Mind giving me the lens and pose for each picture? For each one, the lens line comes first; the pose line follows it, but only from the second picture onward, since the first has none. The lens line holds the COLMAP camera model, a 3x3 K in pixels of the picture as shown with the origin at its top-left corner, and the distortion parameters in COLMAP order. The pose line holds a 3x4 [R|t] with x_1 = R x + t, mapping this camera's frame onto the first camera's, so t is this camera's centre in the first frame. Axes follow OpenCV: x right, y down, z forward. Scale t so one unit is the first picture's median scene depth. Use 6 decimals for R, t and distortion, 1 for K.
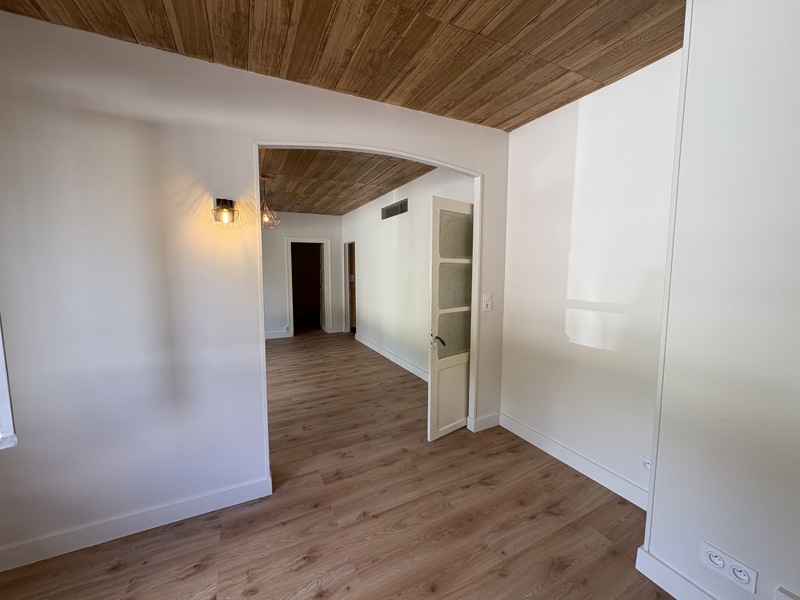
lens RADIAL K [[319.4, 0, 399.8], [0, 319.4, 303.2], [0, 0, 1]] dist [0.003446, 0.000164]
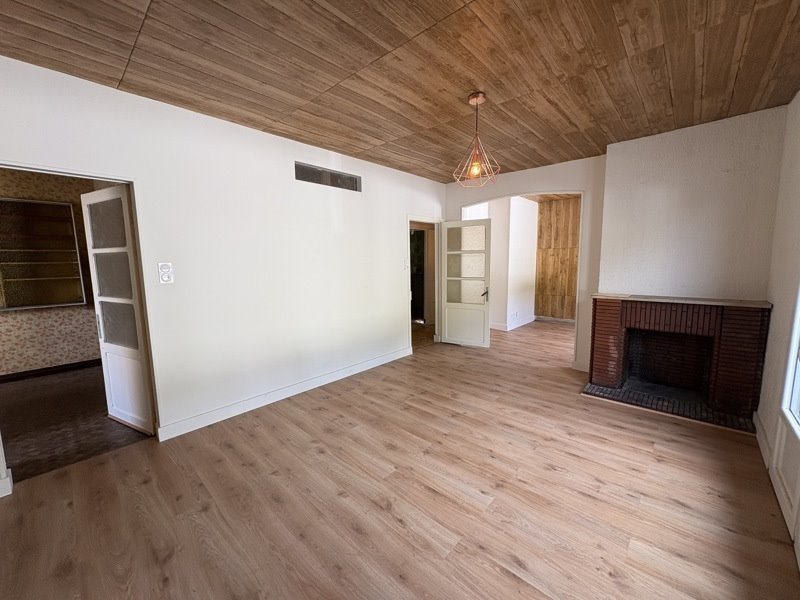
lens RADIAL K [[319.4, 0, 401.6], [0, 319.4, 297.8], [0, 0, 1]] dist [0.003446, 0.000164]
pose [[-0.358936, -0.098420, 0.928159, -0.939153], [0.122709, 0.980818, 0.151457, -0.129084], [-0.925261, 0.168257, -0.339974, 1.352018]]
